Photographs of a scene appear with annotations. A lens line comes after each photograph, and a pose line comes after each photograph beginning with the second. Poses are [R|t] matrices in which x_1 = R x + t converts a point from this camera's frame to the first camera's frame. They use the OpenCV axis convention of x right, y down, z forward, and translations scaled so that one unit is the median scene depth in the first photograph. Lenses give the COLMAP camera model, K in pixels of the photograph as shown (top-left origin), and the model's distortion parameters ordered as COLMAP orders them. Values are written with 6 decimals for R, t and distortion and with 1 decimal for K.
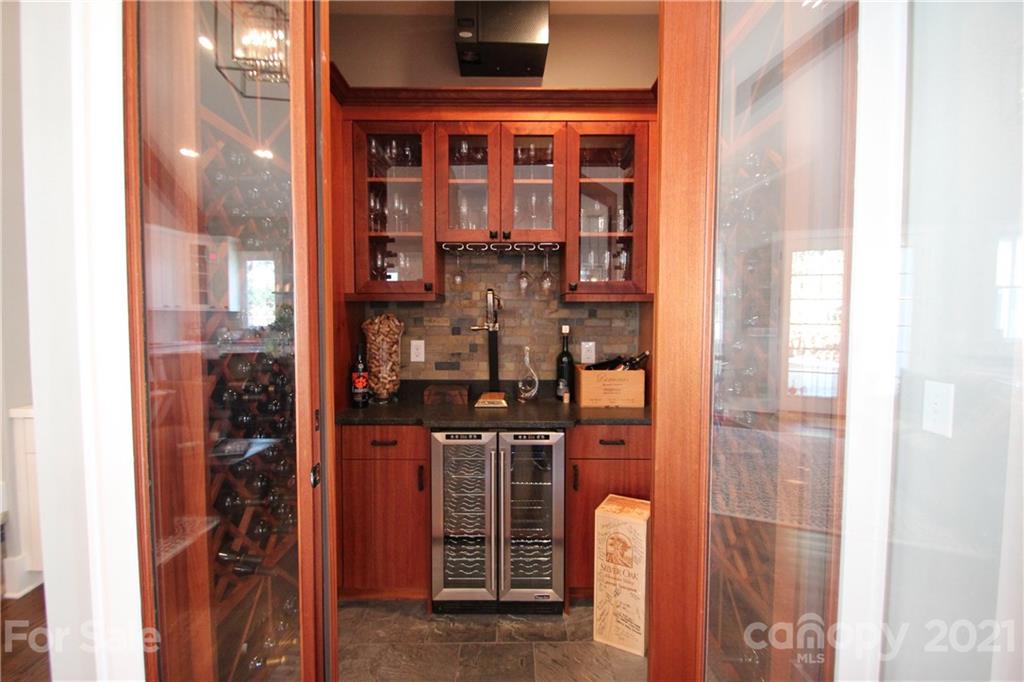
lens RADIAL K [[476.3, 0, 513.5], [0, 476.3, 342.2], [0, 0, 1]] dist [-0.002033, 0.000660]
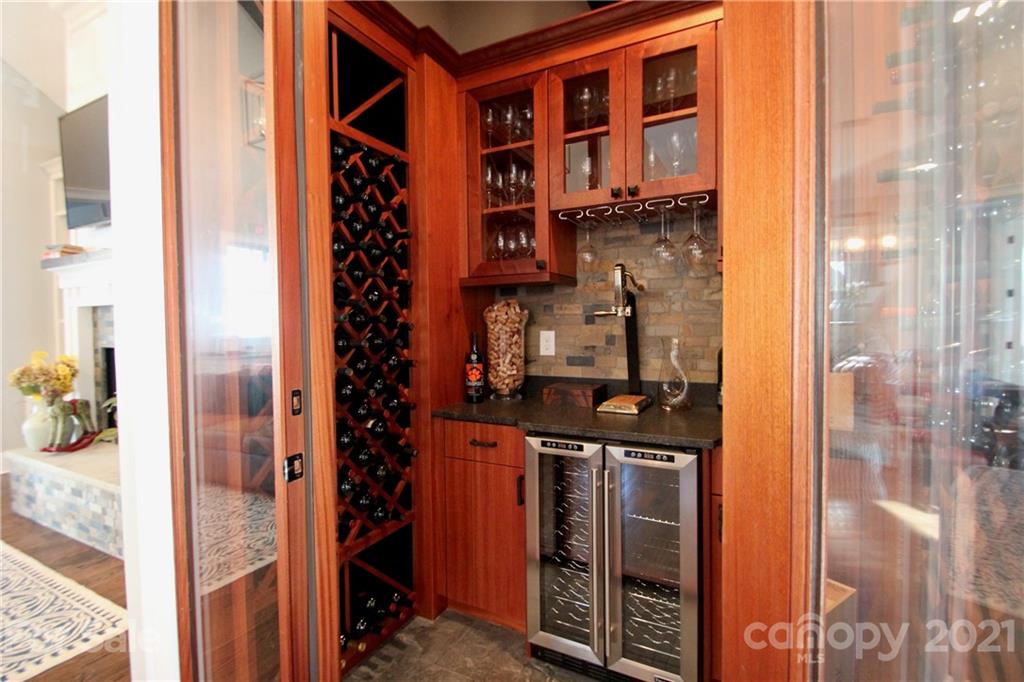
lens RADIAL K [[476.3, 0, 511.5], [0, 476.3, 340.5], [0, 0, 1]] dist [-0.002033, 0.000660]
pose [[0.884535, 0.003944, -0.466456, 0.164461], [-0.013329, 0.999770, -0.016822, 0.031976], [0.466283, 0.021097, 0.884384, 0.218411]]
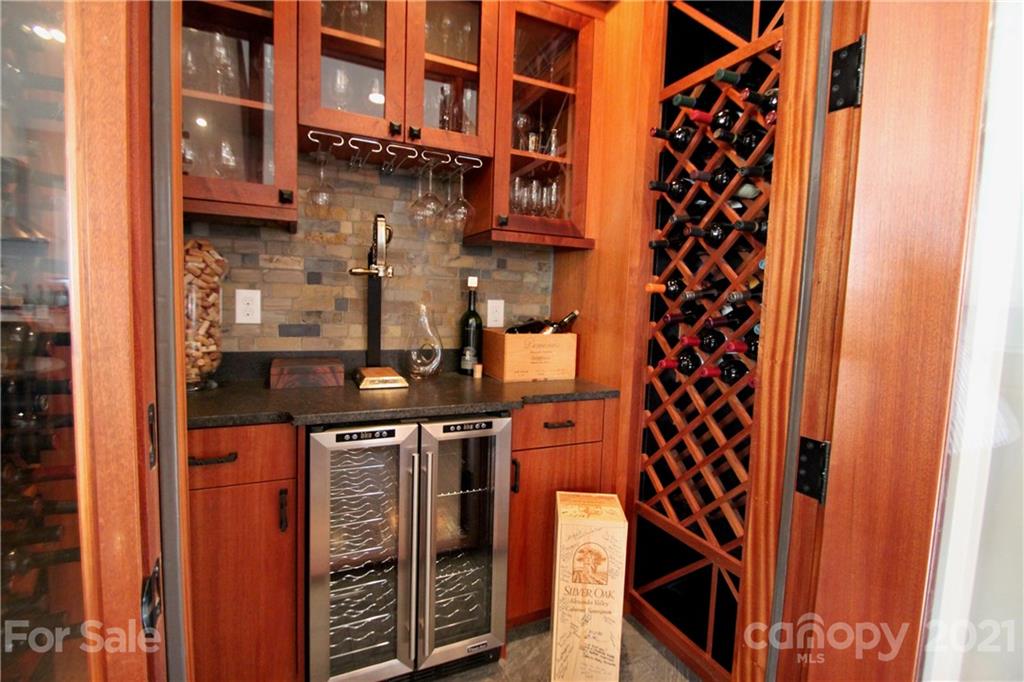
lens RADIAL K [[476.3, 0, 516.1], [0, 476.3, 340.7], [0, 0, 1]] dist [-0.002033, 0.000660]
pose [[0.904530, -0.007595, 0.426342, -0.165782], [-0.008389, 0.999331, 0.035600, 0.042285], [-0.426327, -0.035778, 0.903861, 0.301738]]
